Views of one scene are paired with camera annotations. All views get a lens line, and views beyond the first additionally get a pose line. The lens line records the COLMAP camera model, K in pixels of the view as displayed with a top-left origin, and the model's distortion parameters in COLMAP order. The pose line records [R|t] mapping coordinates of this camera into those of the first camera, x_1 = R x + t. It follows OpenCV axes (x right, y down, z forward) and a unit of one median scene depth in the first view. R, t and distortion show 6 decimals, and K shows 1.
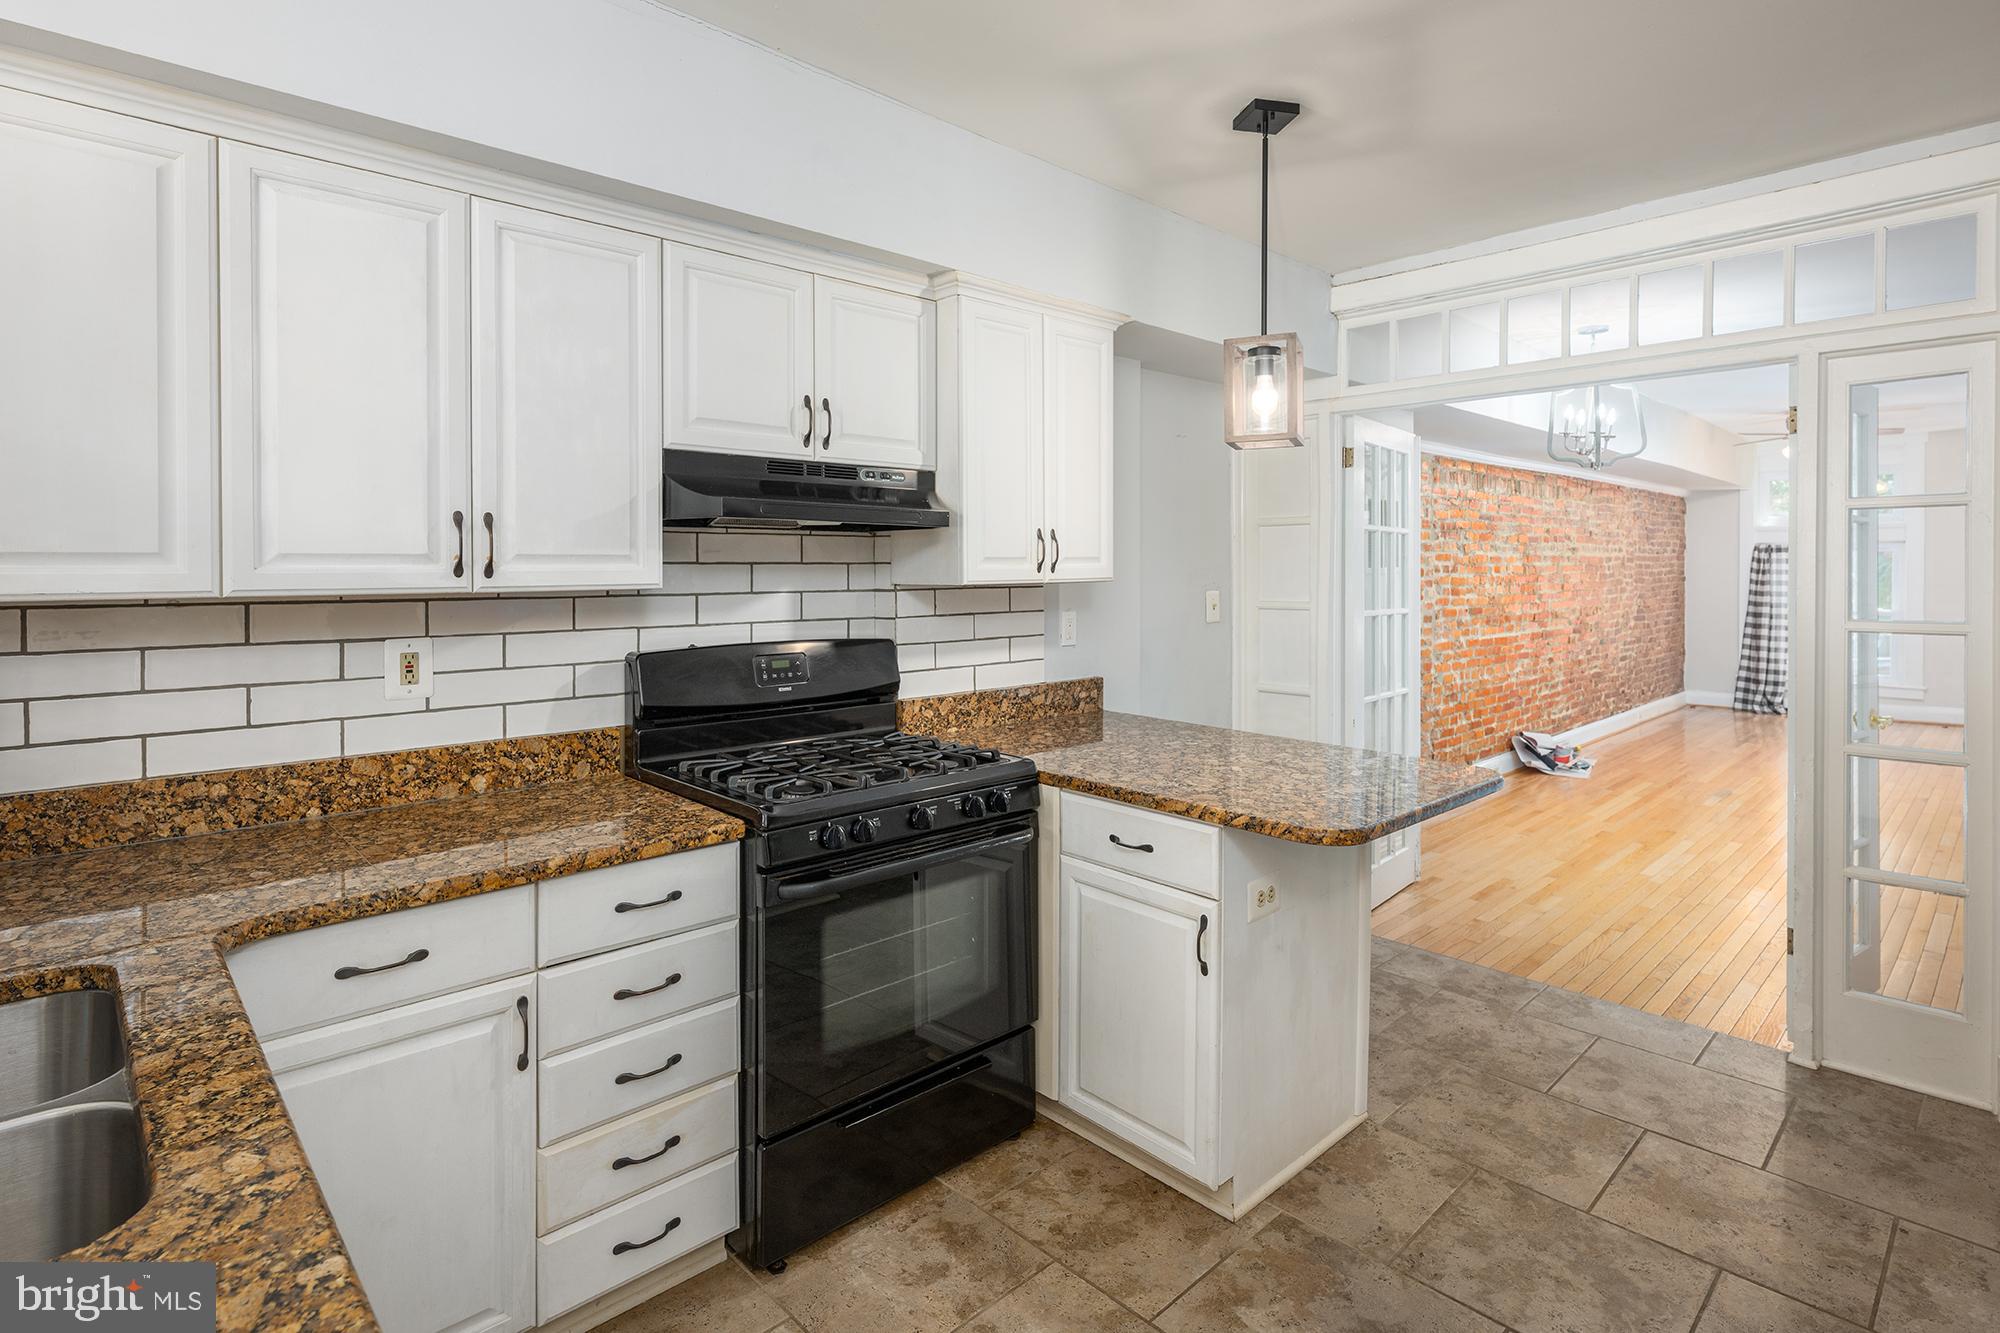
lens RADIAL K [[929.4, 0, 1073.2], [0, 929.4, 586.6], [0, 0, 1]] dist [-0.002257, 0.000255]
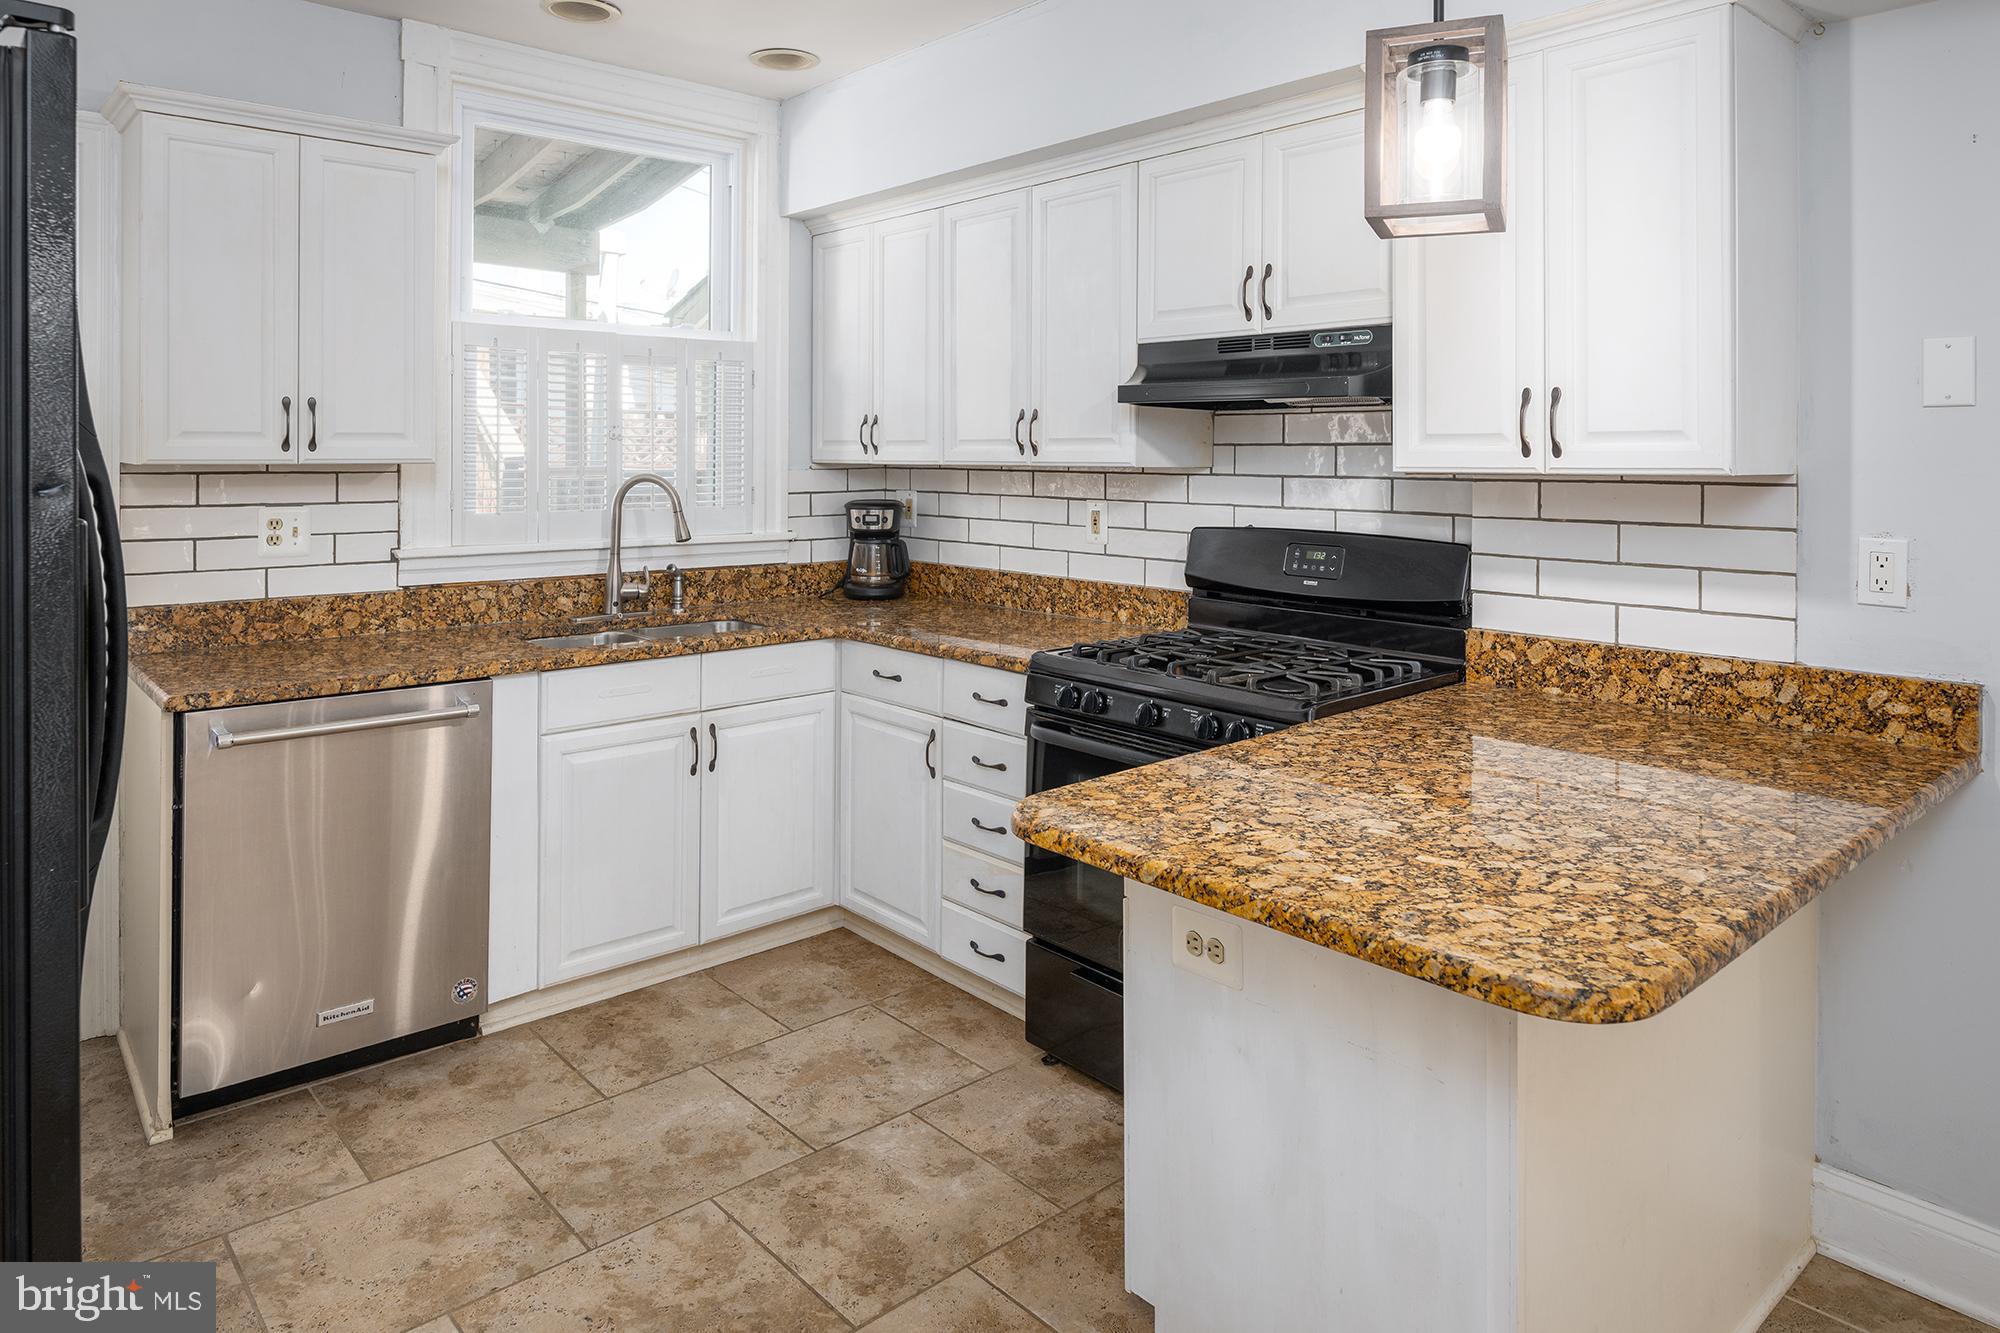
lens RADIAL K [[1282.8, 0, 984.6], [0, 1282.8, 450.3], [0, 0, 1]] dist [0.029540, -0.004047]
pose [[-0.045038, 0.004223, -0.998976, 0.257700], [-0.017091, 0.999841, 0.004997, -0.005279], [0.998839, 0.017298, -0.044958, 0.198792]]
